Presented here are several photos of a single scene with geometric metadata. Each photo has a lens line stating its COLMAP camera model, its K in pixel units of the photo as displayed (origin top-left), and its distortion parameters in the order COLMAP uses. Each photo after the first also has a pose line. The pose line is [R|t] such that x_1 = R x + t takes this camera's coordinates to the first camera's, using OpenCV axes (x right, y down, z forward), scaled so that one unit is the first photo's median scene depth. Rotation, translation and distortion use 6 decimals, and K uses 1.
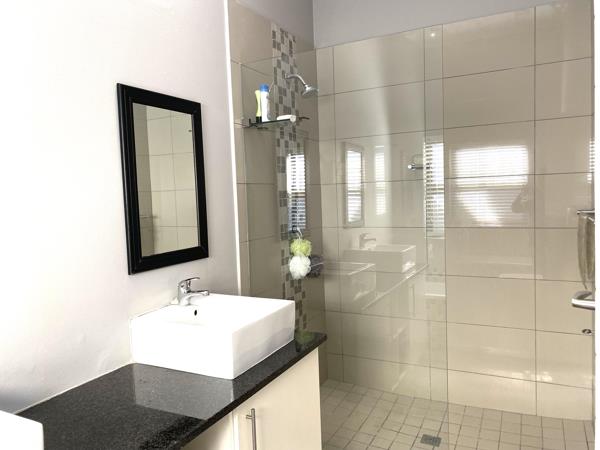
lens RADIAL K [[451.9, 0, 300.0], [0, 451.9, 225.0], [0, 0, 1]] dist [0.010416, 0.010043]
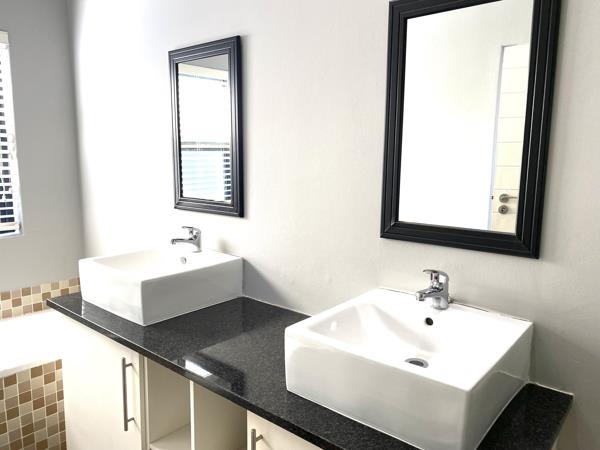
lens RADIAL K [[451.9, 0, 300.0], [0, 451.9, 225.0], [0, 0, 1]] dist [0.010416, 0.010043]
pose [[-0.230525, 0.196021, -0.953118, 0.468751], [-0.053114, 0.975504, 0.213472, -0.088018], [0.971616, 0.099835, -0.214467, 1.029148]]
